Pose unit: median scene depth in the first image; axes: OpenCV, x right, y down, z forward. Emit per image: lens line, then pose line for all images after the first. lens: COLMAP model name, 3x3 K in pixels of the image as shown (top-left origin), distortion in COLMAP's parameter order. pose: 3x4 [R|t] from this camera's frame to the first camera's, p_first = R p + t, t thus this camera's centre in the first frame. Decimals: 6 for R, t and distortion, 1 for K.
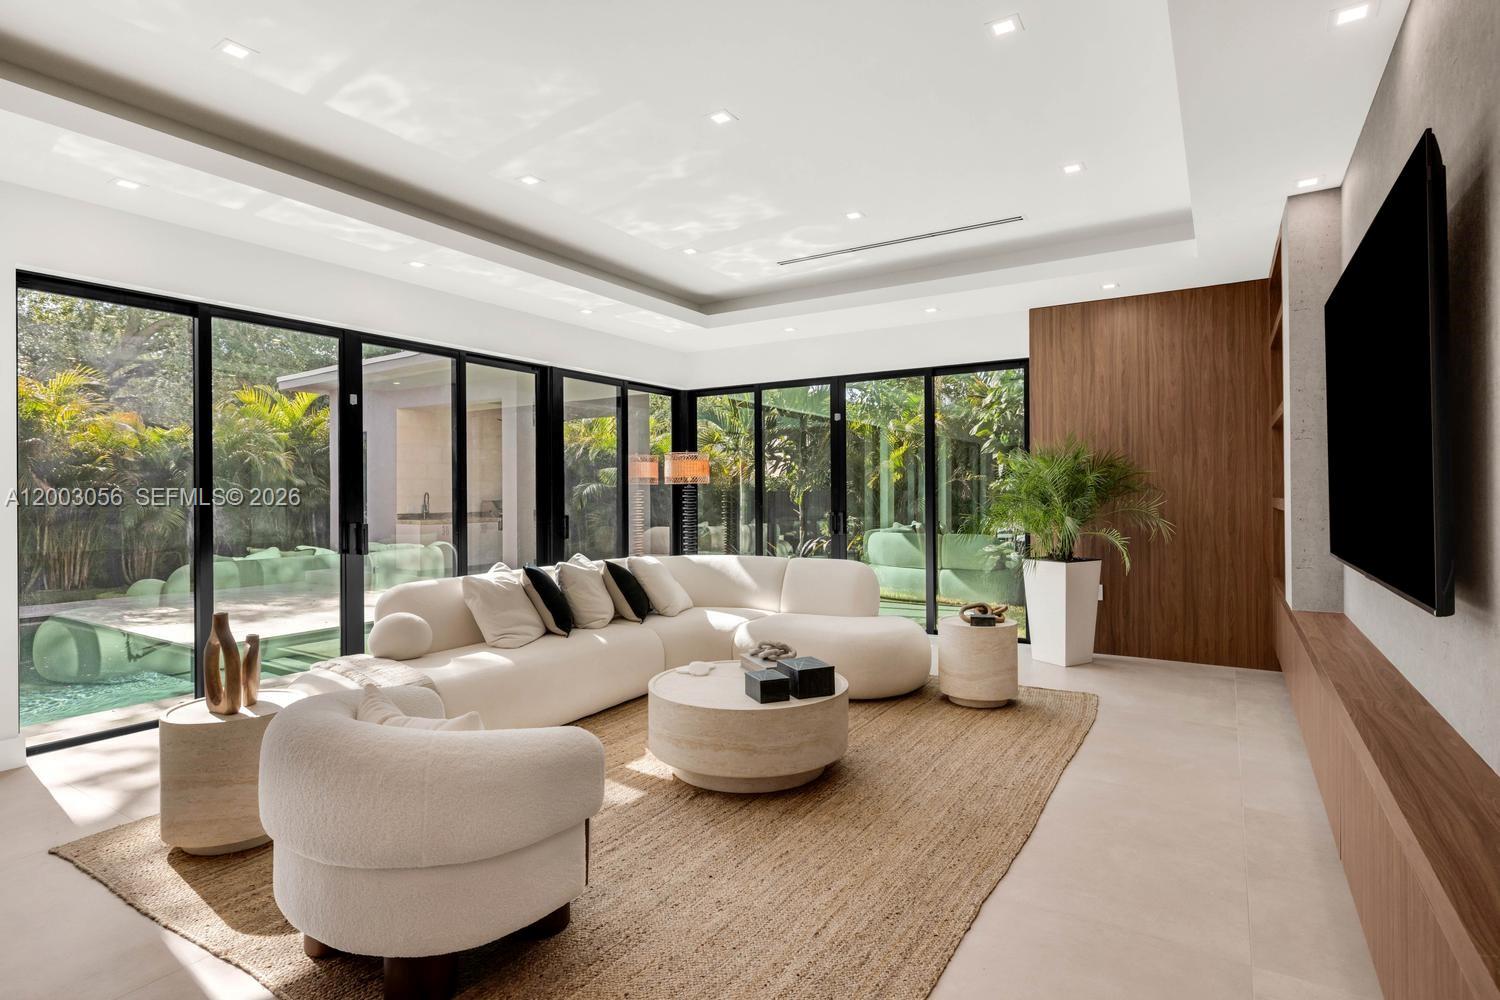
lens RADIAL K [[760.0, 0, 746.7], [0, 760.0, 497.7], [0, 0, 1]] dist [-0.002273, -0.000160]
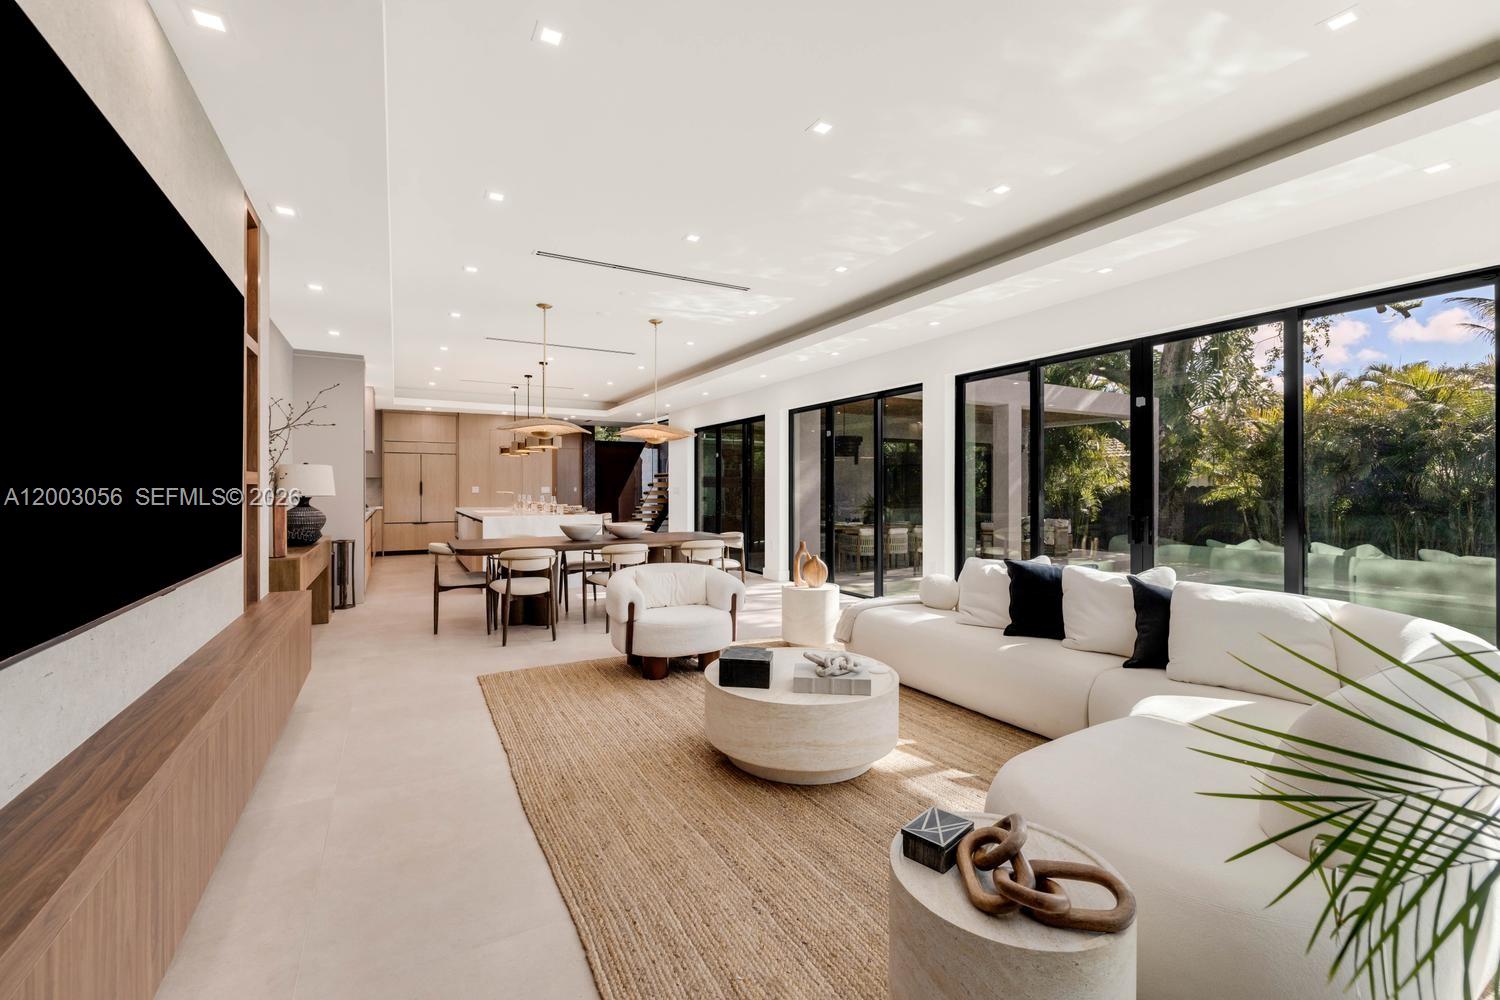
lens RADIAL K [[630.8, 0, 745.8], [0, 630.8, 493.2], [0, 0, 1]] dist [0.001853, 0.000051]
pose [[-0.487658, 0.004617, -0.873022, 0.862123], [-0.002225, 0.999976, 0.006531, -0.007017], [0.873032, 0.005127, -0.487636, 1.477932]]
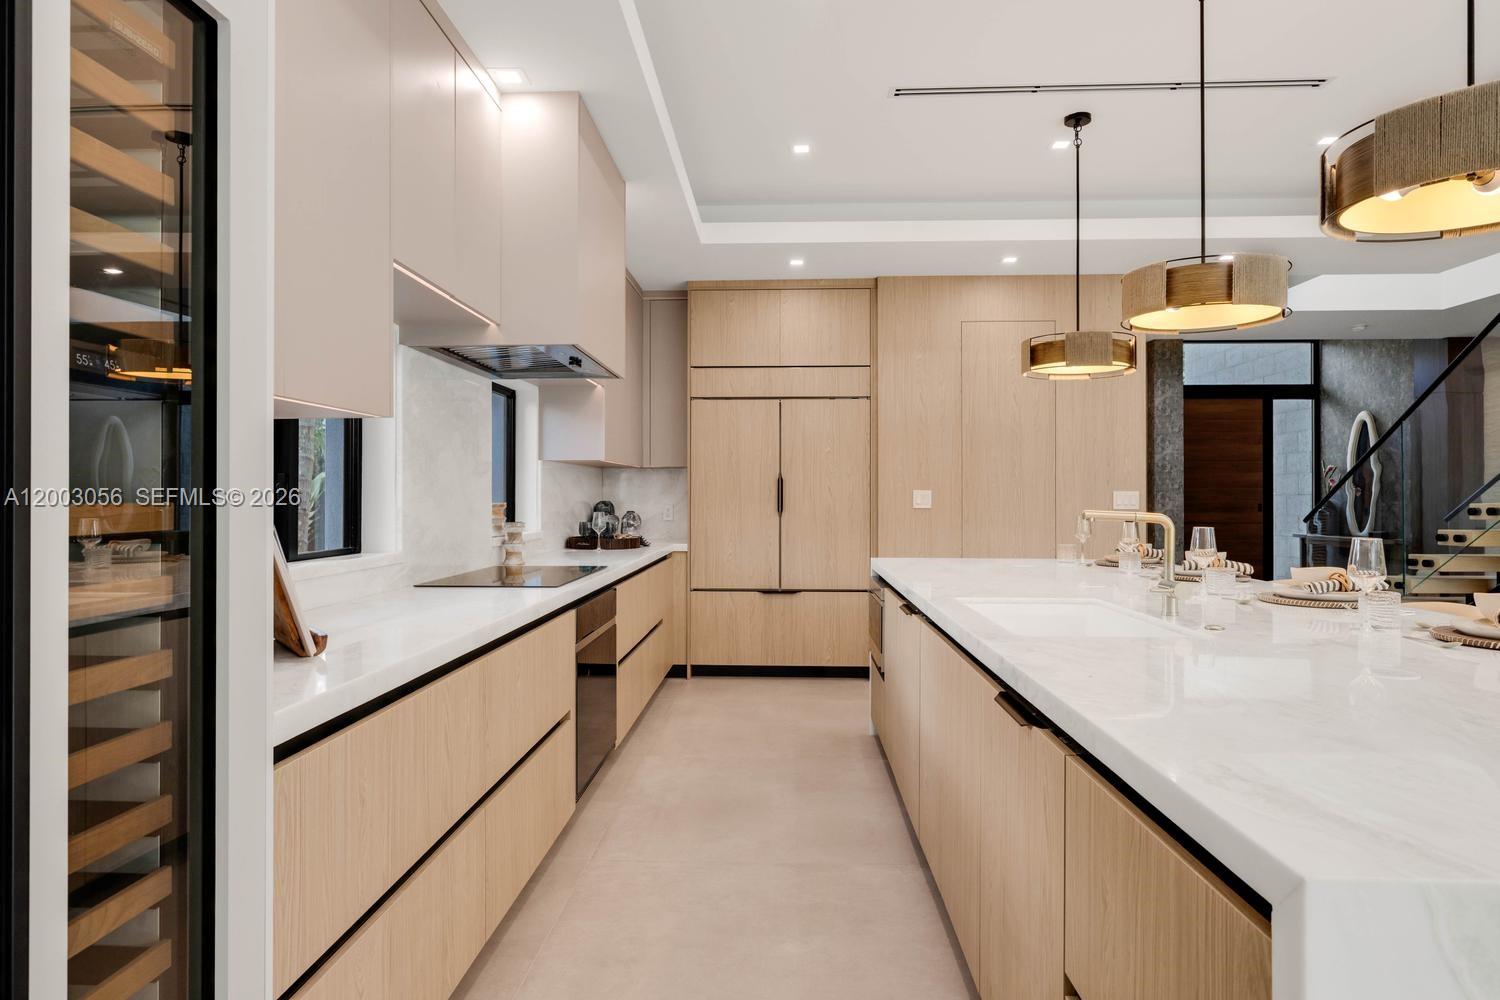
lens RADIAL K [[760.0, 0, 751.9], [0, 760.0, 500.3], [0, 0, 1]] dist [-0.002273, -0.000160]
pose [[-0.881689, -0.004741, -0.471808, 0.492666], [-0.005570, 0.999984, 0.000360, -0.004498], [0.471799, 0.002945, -0.881701, 0.962720]]
